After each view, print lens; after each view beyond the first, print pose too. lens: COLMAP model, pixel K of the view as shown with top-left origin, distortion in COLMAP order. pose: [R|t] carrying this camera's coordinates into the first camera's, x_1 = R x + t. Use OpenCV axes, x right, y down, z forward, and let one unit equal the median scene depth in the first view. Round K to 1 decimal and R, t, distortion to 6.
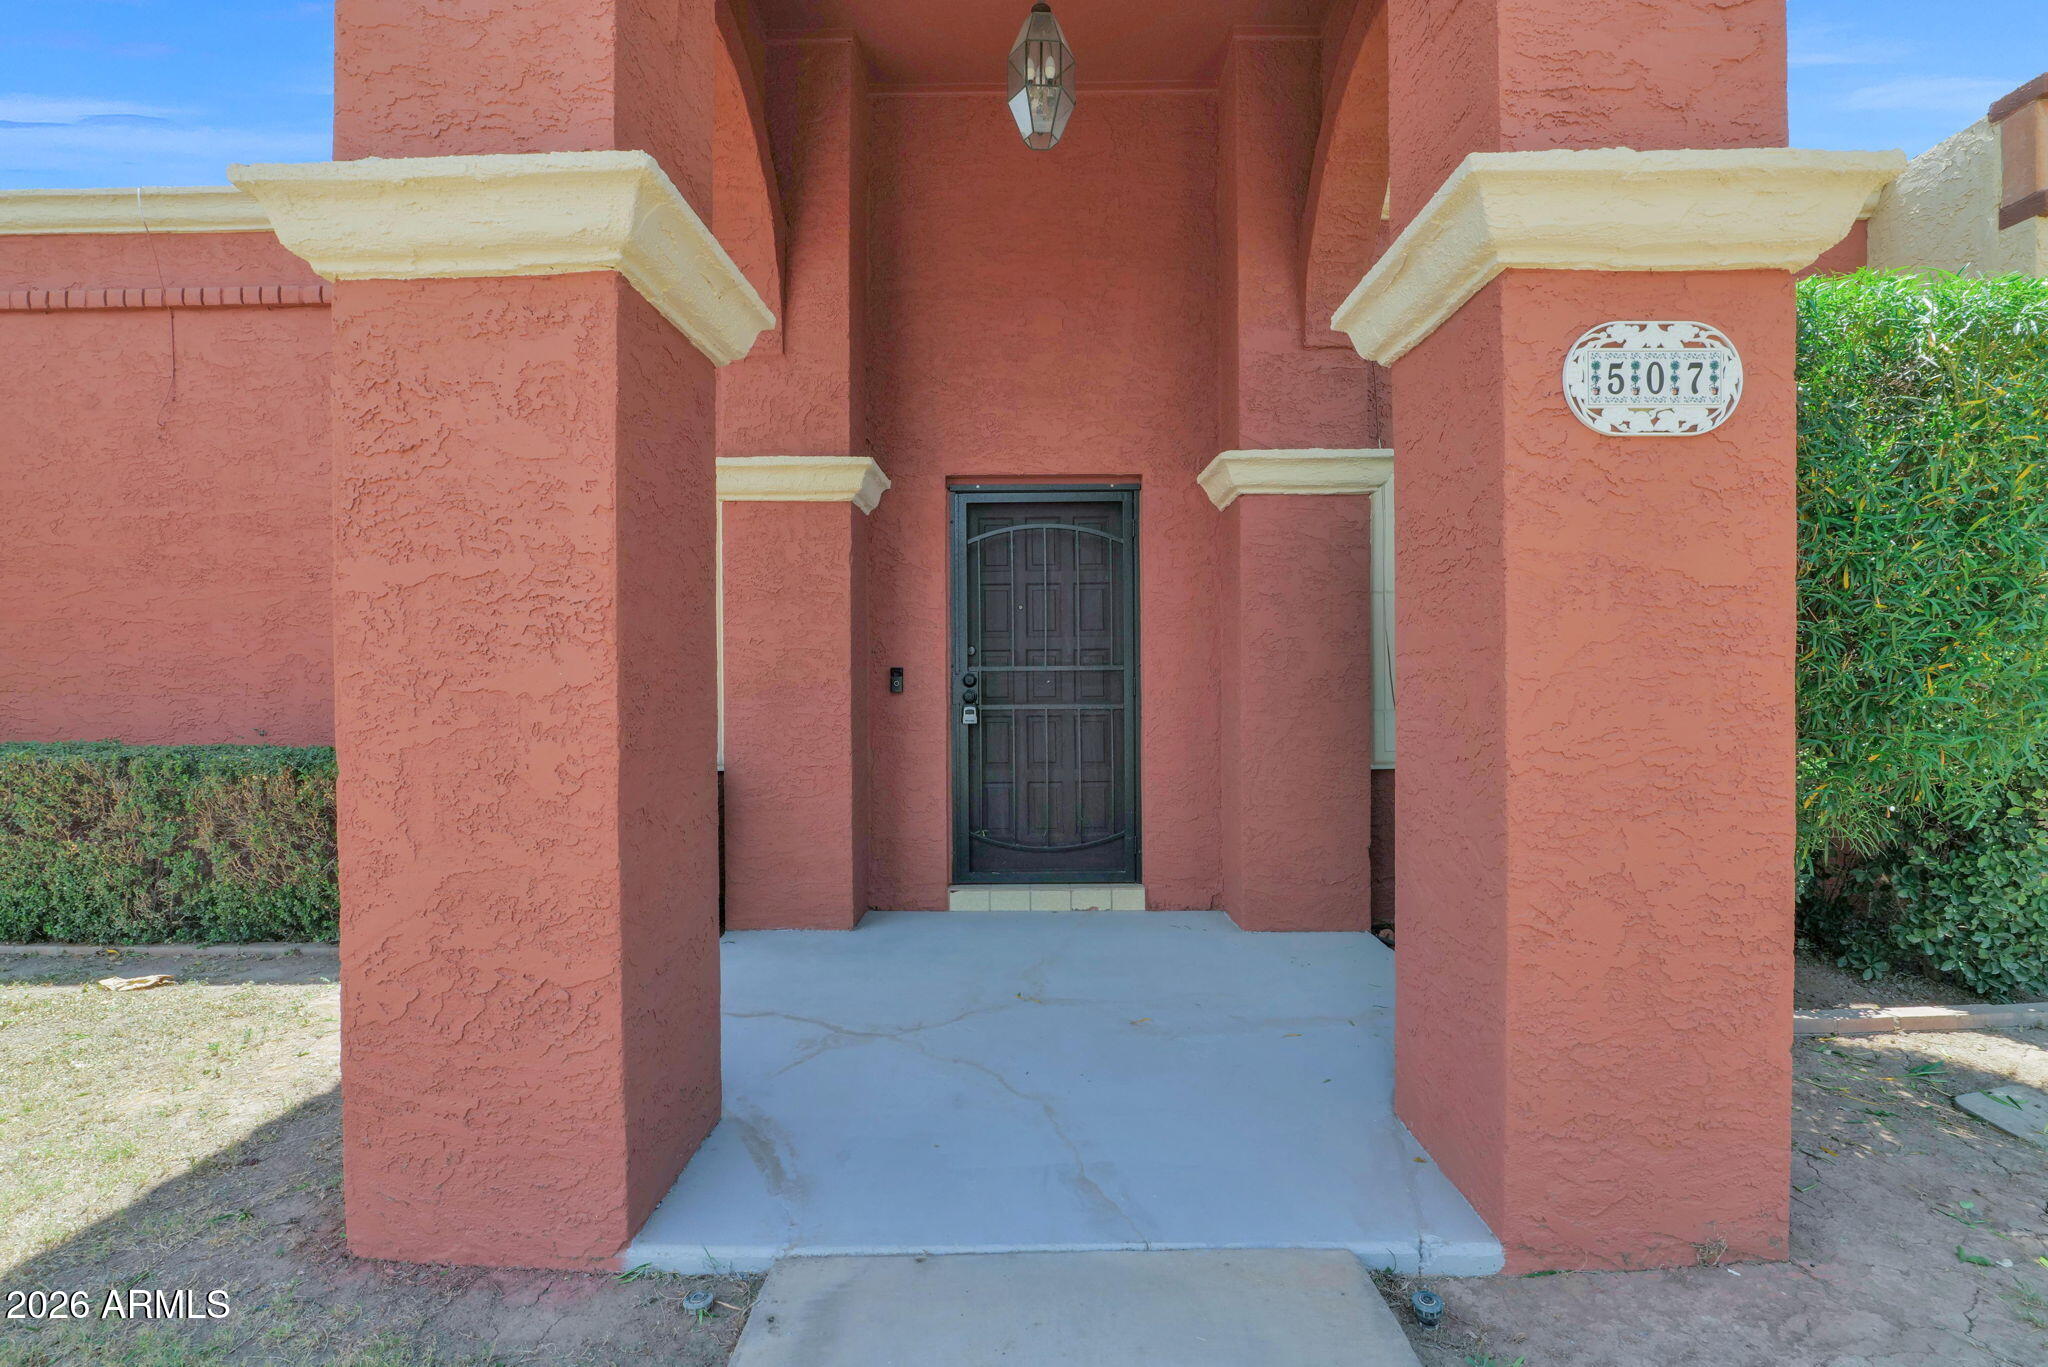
lens RADIAL K [[975.8, 0, 1026.6], [0, 975.8, 672.8], [0, 0, 1]] dist [-0.015589, 0.001251]
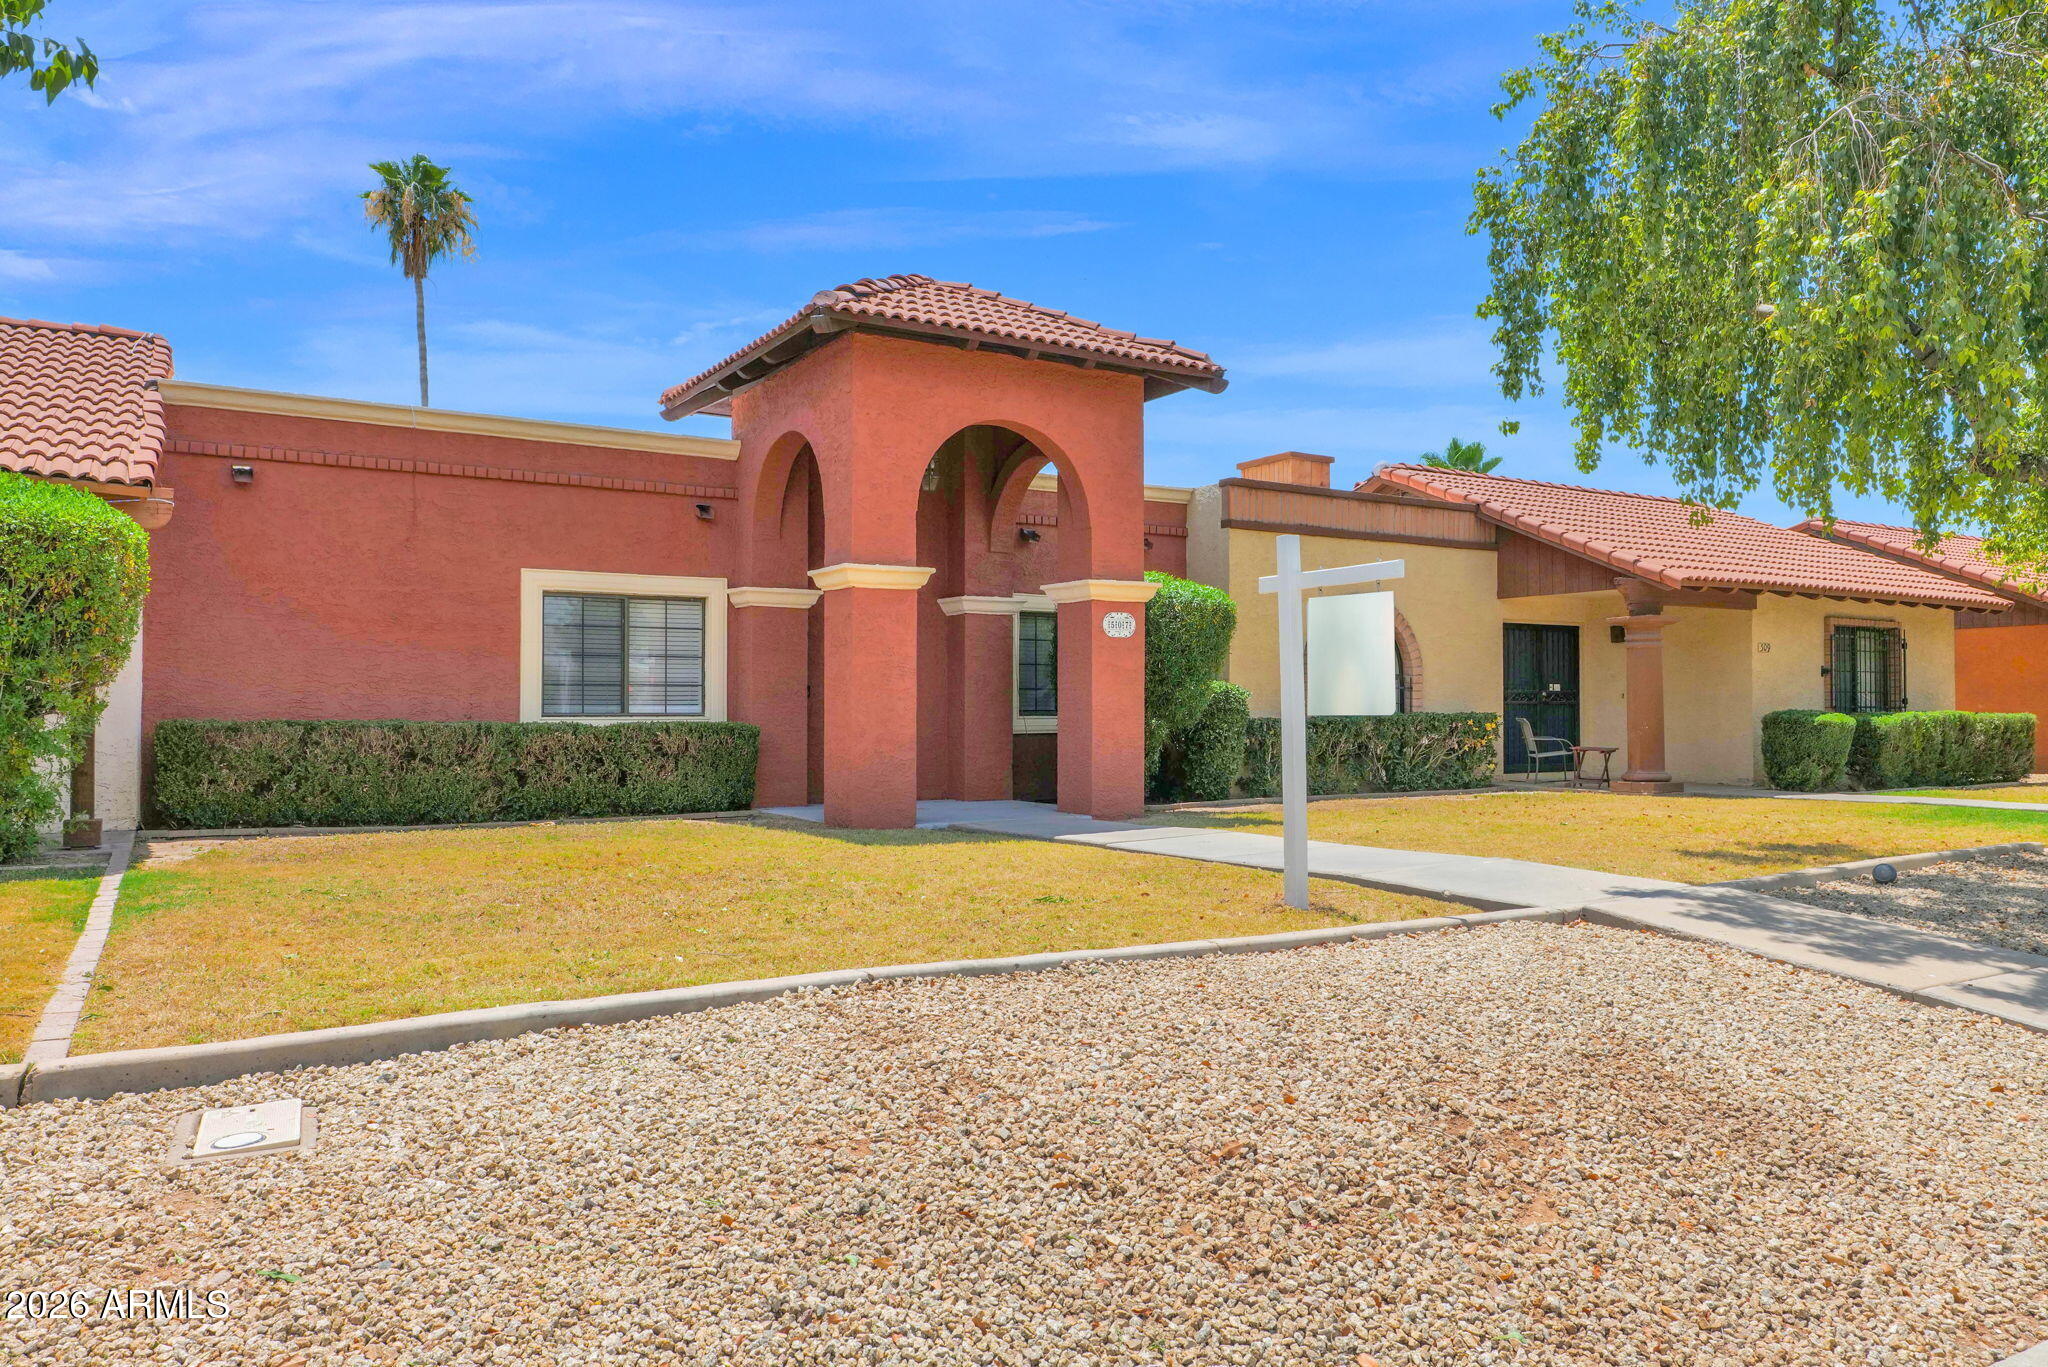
lens RADIAL K [[975.8, 0, 1026.6], [0, 975.8, 672.8], [0, 0, 1]] dist [-0.015589, 0.001251]
pose [[0.874292, 0.019886, 0.484992, -0.791880], [-0.012202, 0.999745, -0.018996, 0.006728], [-0.485247, 0.010690, 0.874312, -1.133255]]
